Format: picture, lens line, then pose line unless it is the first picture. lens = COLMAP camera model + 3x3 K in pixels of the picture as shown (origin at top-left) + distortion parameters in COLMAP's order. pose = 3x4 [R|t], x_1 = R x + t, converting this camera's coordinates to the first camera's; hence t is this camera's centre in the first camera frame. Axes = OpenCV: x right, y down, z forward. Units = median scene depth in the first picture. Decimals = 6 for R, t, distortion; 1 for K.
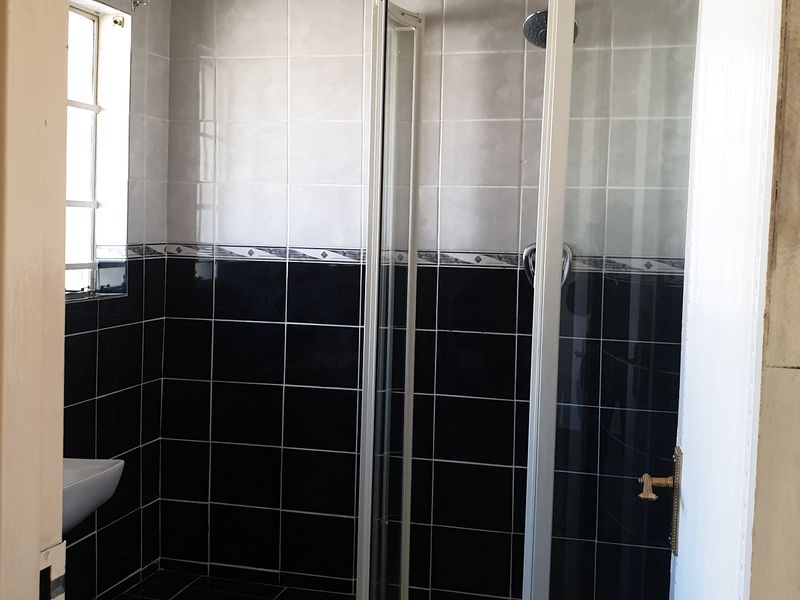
lens RADIAL K [[948.6, 0, 432.1], [0, 948.6, 285.9], [0, 0, 1]] dist [0.014347, 0.000000]
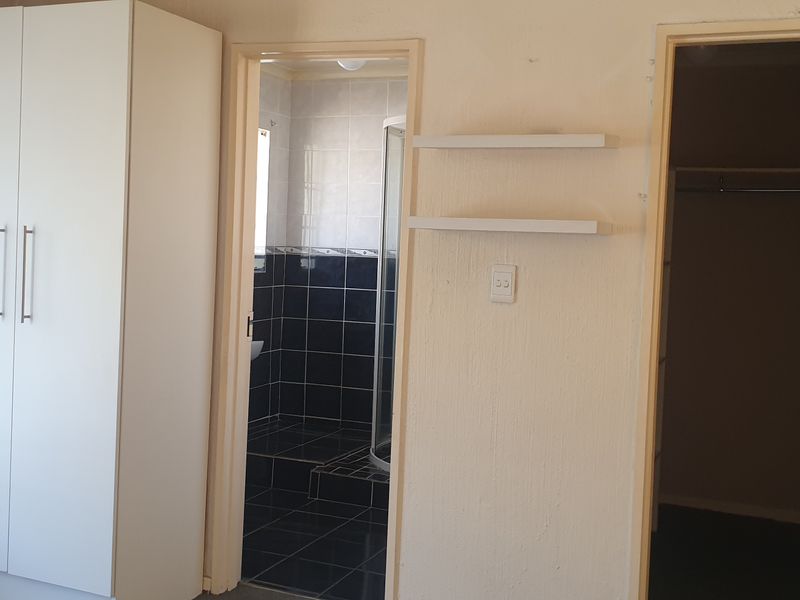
lens RADIAL K [[948.6, 0, 413.6], [0, 948.6, 263.6], [0, 0, 1]] dist [0.014347, 0.000000]
pose [[0.988738, 0.009151, -0.149380, 0.263387], [-0.015204, 0.999107, -0.039427, 0.061722], [0.148886, 0.041254, 0.987993, -0.855502]]
